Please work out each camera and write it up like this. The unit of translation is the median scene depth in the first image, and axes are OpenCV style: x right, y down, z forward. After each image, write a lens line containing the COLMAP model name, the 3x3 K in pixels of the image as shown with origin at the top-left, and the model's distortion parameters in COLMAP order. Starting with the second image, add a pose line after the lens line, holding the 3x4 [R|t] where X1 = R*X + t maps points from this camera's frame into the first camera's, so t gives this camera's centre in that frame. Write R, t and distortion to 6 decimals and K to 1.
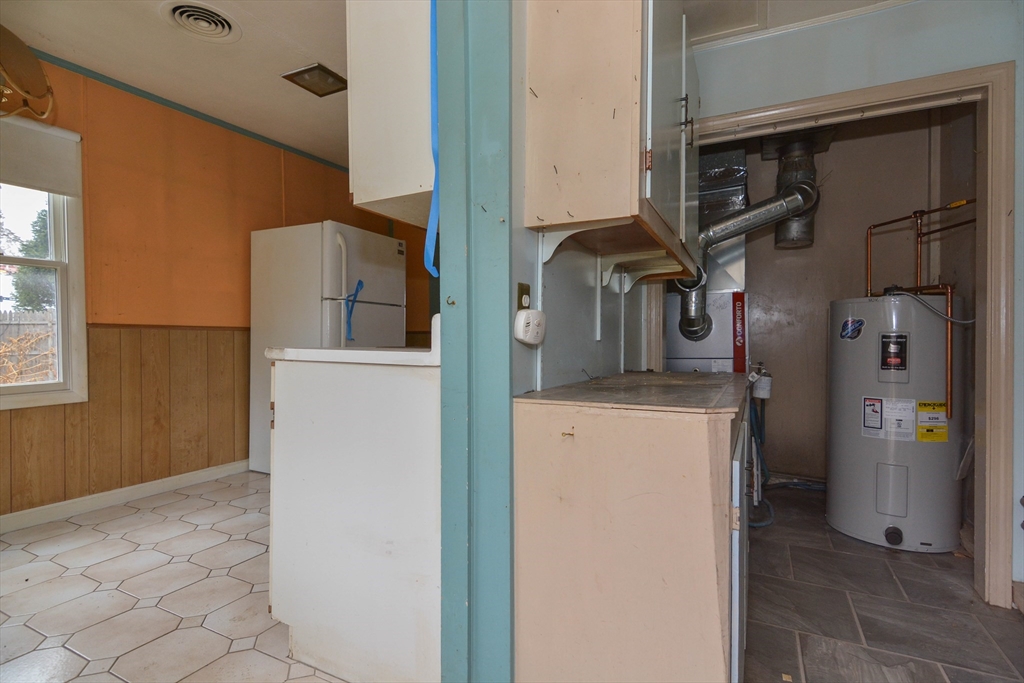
lens RADIAL K [[496.0, 0, 513.1], [0, 496.0, 344.6], [0, 0, 1]] dist [0.002033, -0.001669]
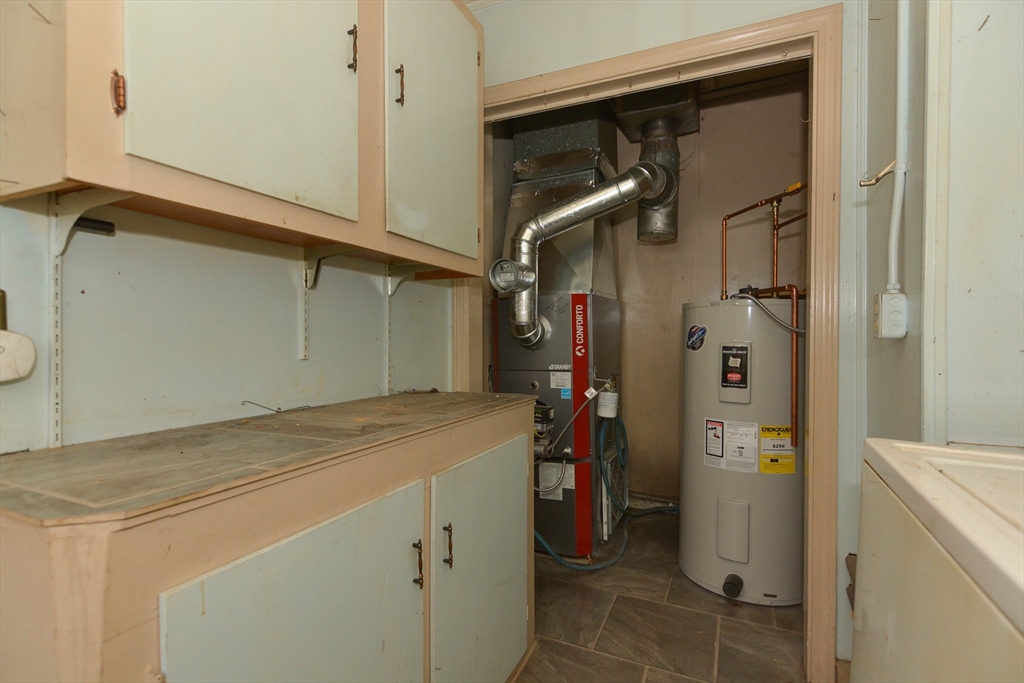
lens RADIAL K [[492.0, 0, 516.9], [0, 492.0, 344.6], [0, 0, 1]] dist [0.012454, -0.011154]
pose [[0.999557, 0.000495, 0.029774, 0.371681], [-0.000738, 0.999967, 0.008118, -0.027763], [-0.029769, -0.008136, 0.999524, 0.178499]]
